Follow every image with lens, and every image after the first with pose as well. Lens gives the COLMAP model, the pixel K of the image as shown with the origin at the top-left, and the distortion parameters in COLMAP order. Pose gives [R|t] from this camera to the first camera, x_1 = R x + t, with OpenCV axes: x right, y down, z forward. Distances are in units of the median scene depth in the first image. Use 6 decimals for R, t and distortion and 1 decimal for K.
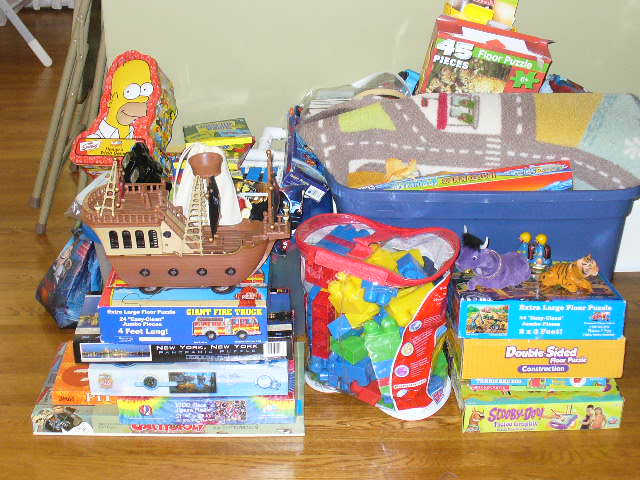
lens RADIAL K [[1043.7, 0, 317.4], [0, 1043.7, 242.6], [0, 0, 1]] dist [-0.161430, 0.000000]
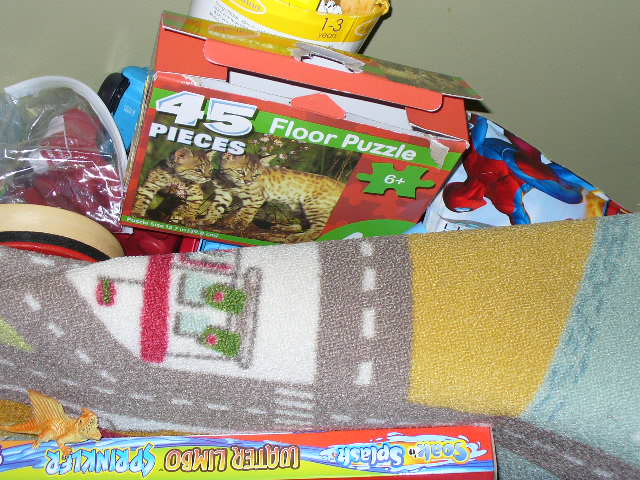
lens RADIAL K [[1043.7, 0, 320.1], [0, 1043.7, 238.7], [0, 0, 1]] dist [-0.161430, 0.000000]
pose [[0.994879, 0.006991, 0.100835, 0.157580], [-0.036849, 0.954034, 0.297424, -0.293426], [-0.094121, -0.299616, 0.949406, 0.739648]]
